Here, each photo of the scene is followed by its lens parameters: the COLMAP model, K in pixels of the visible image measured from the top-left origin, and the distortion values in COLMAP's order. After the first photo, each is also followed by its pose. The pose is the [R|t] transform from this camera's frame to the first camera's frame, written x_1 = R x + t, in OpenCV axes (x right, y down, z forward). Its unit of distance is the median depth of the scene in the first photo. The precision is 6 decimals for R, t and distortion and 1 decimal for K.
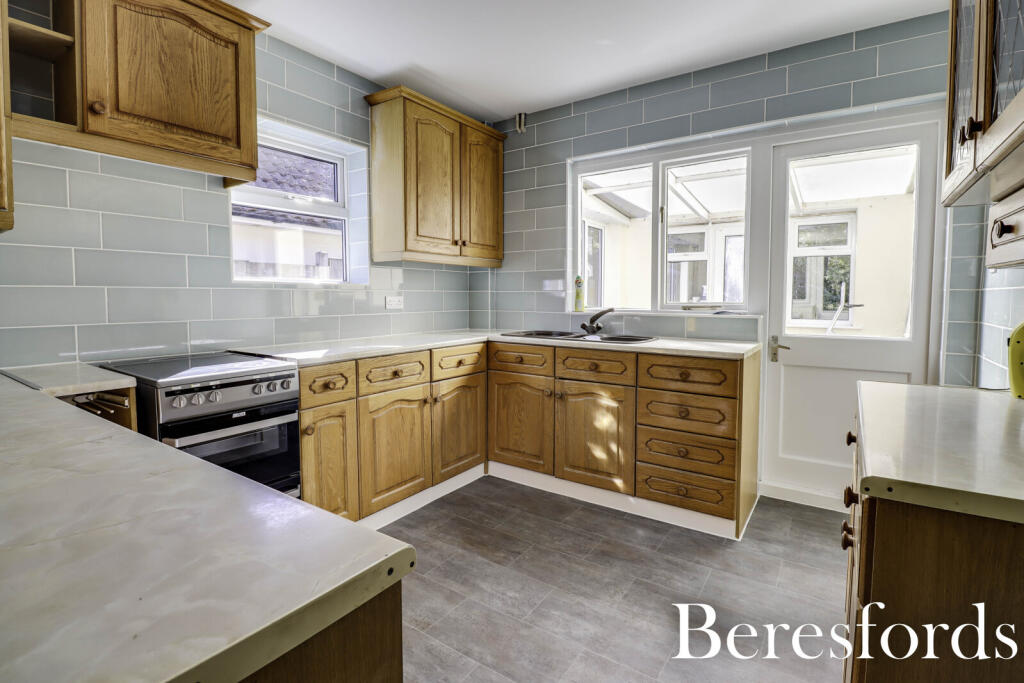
lens RADIAL K [[474.7, 0, 517.8], [0, 474.7, 321.3], [0, 0, 1]] dist [-0.000782, -0.000419]
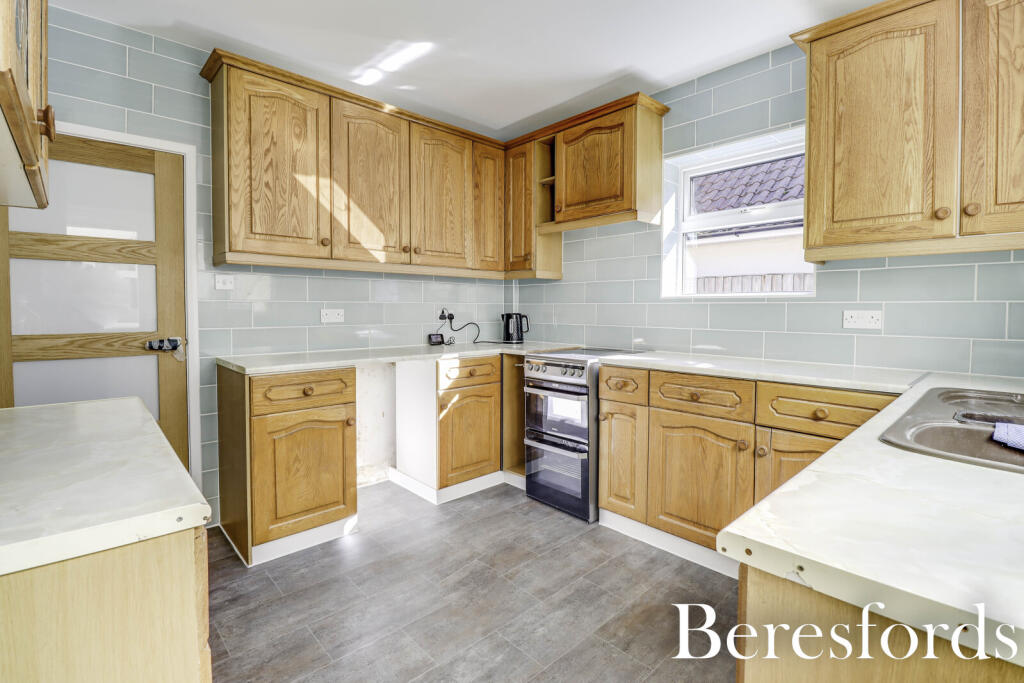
lens RADIAL K [[474.7, 0, 517.8], [0, 474.7, 321.3], [0, 0, 1]] dist [-0.000782, -0.000419]
pose [[-0.206097, 0.025079, -0.978210, 0.796153], [-0.057600, 0.997627, 0.037713, -0.052406], [0.976835, 0.064118, -0.204163, 0.995888]]
